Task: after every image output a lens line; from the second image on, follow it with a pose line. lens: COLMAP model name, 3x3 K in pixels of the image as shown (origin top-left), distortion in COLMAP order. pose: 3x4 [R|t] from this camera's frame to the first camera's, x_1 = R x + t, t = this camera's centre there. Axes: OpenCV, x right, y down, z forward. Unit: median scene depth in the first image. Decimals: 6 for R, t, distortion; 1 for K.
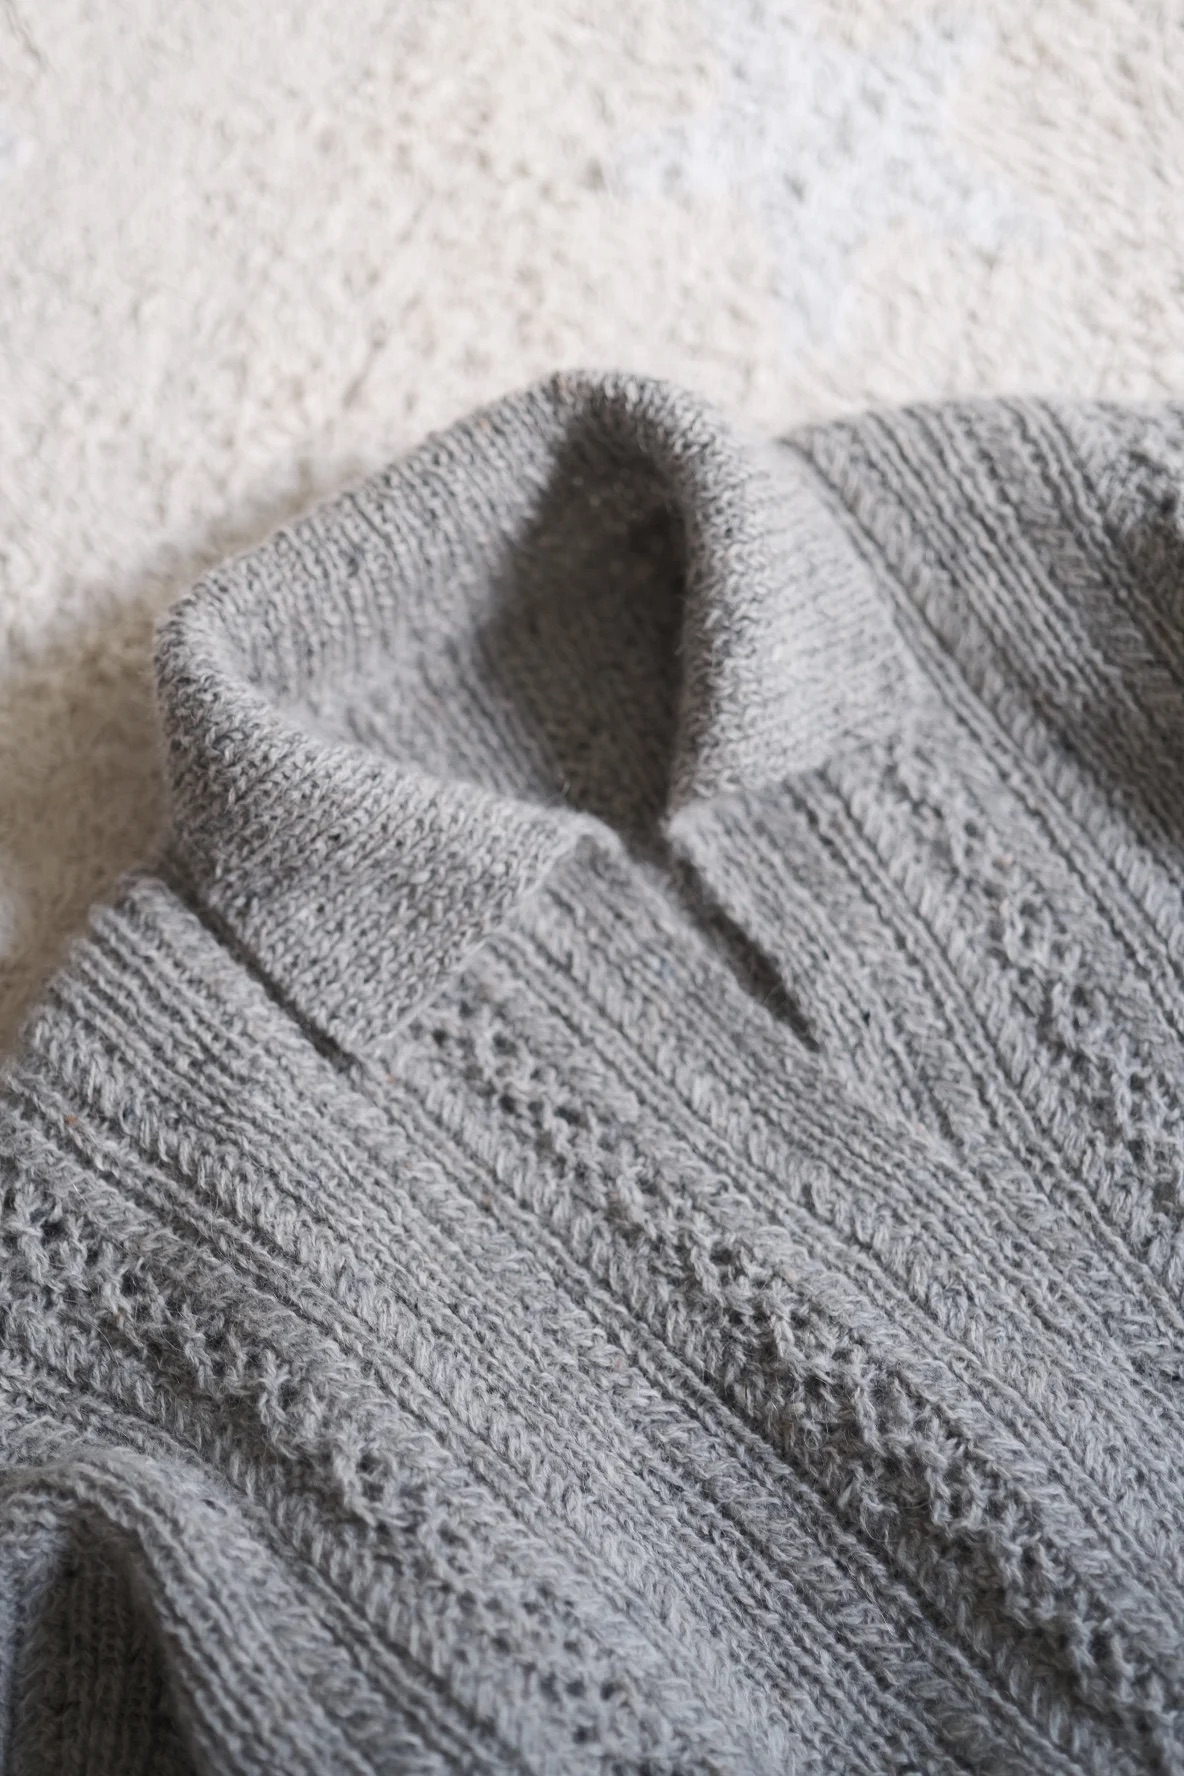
lens RADIAL K [[2630.3, 0, 588.5], [0, 2630.3, 892.1], [0, 0, 1]] dist [0.002879, 0.000000]
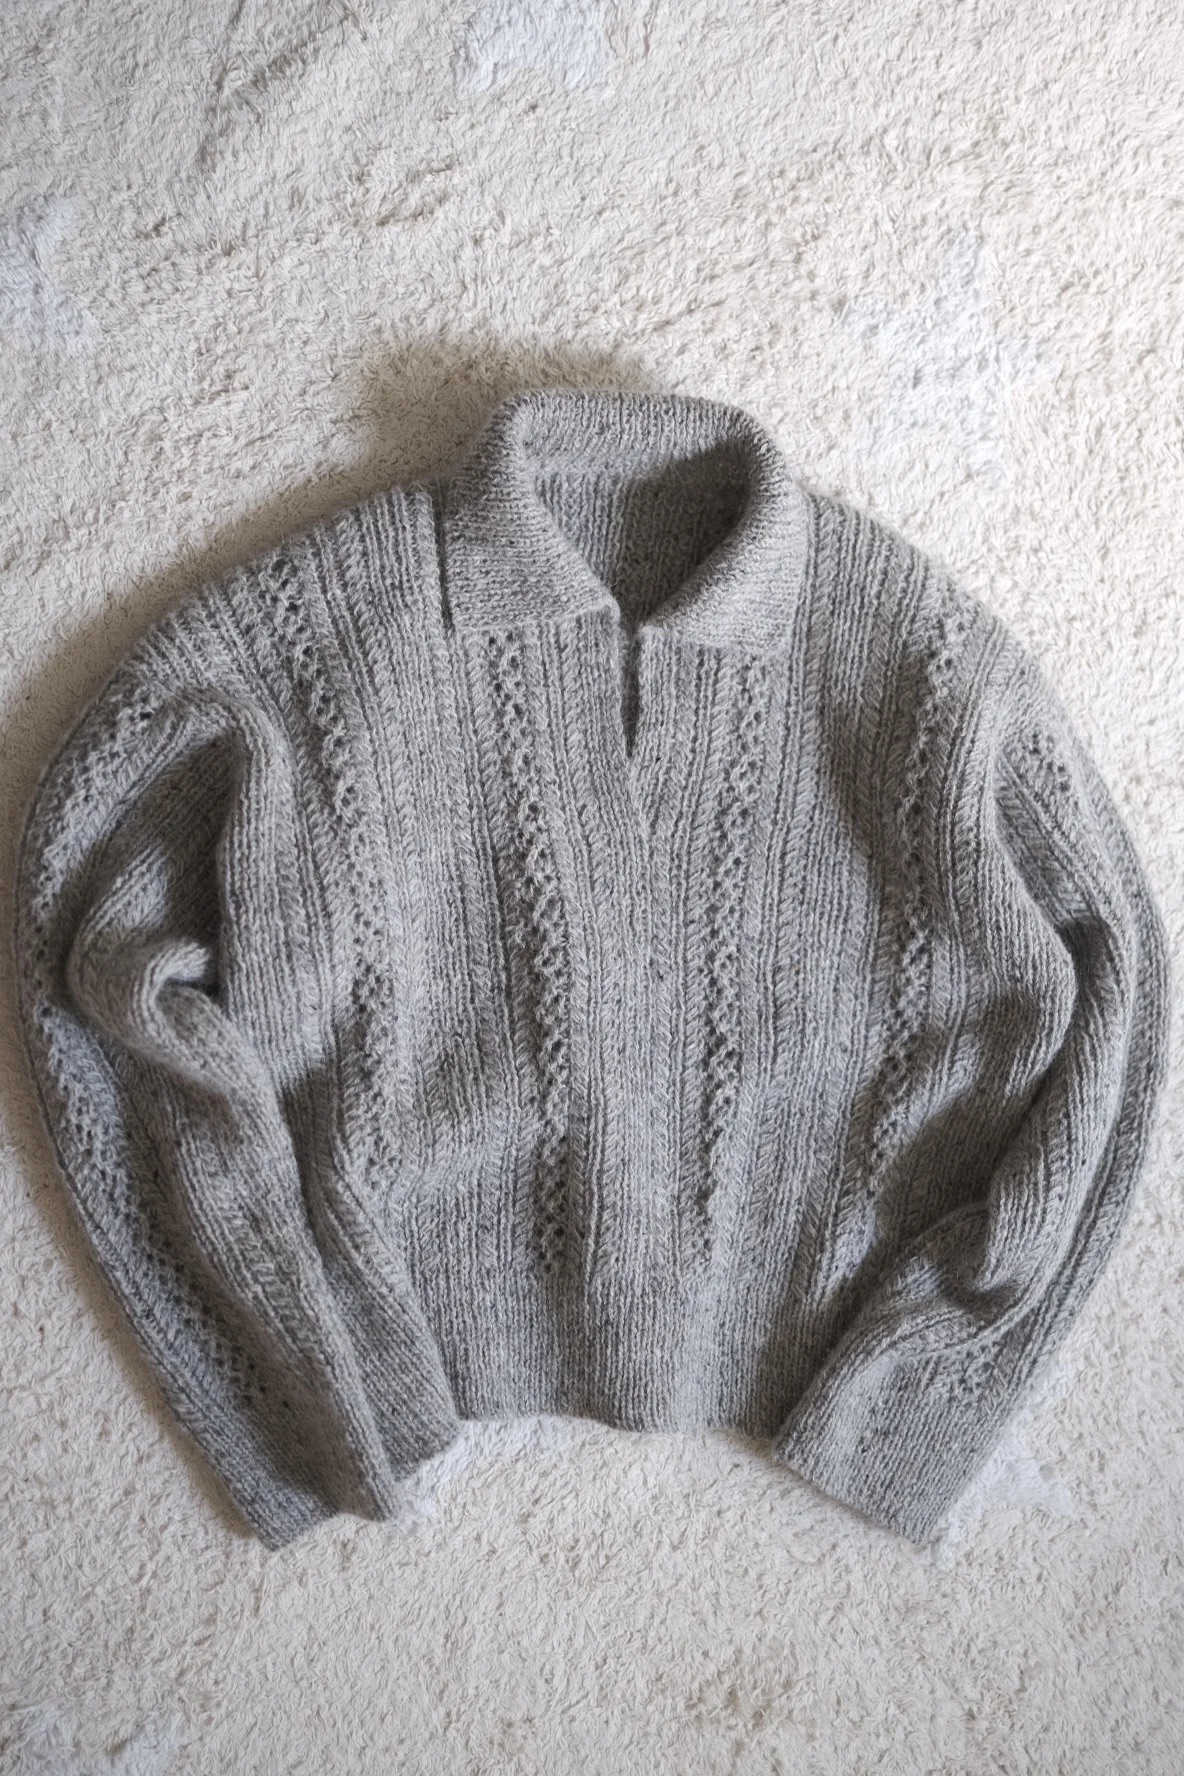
lens RADIAL K [[2630.3, 0, 593.1], [0, 2630.3, 887.8], [0, 0, 1]] dist [0.002879, 0.000000]
pose [[0.782826, 0.605594, 0.142970, -0.176411], [-0.621345, 0.748457, 0.231824, -0.336629], [0.033385, -0.270312, 0.962194, -1.070019]]
